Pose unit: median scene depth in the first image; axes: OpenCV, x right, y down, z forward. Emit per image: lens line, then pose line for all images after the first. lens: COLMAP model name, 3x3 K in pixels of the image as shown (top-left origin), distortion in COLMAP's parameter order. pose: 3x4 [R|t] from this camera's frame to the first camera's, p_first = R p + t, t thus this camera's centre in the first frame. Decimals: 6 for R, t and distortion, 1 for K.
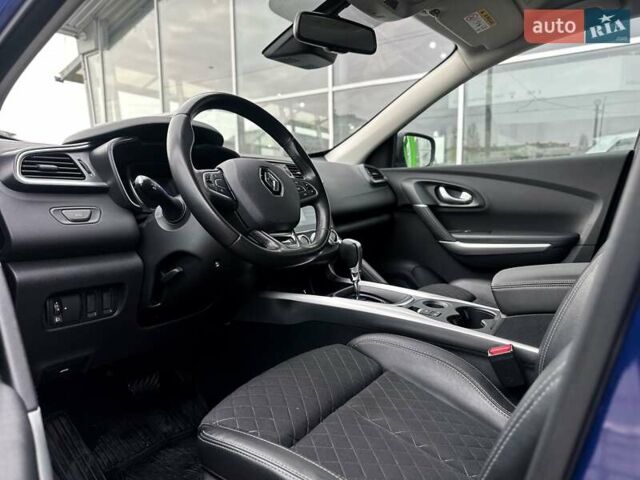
lens RADIAL K [[427.2, 0, 310.6], [0, 427.2, 246.0], [0, 0, 1]] dist [0.148557, -0.188174]
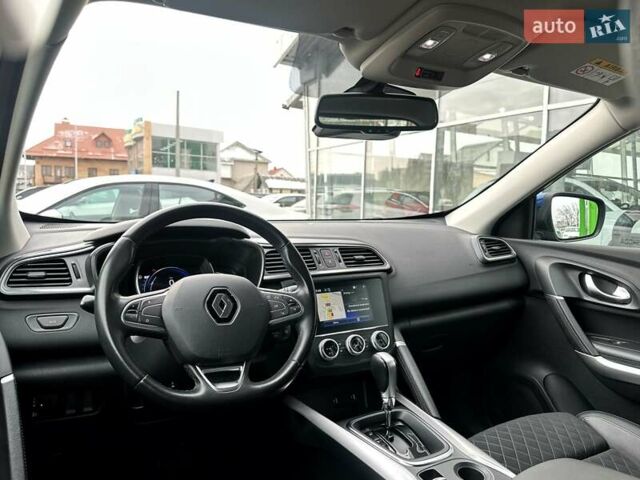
lens RADIAL K [[465.6, 0, 320.0], [0, 465.6, 240.0], [0, 0, 1]] dist [0.004906, -0.003055]
pose [[0.906682, 0.067962, -0.416303, 0.221514], [-0.093925, 0.994685, -0.042181, -0.121806], [0.411224, 0.077347, 0.908247, 0.100628]]
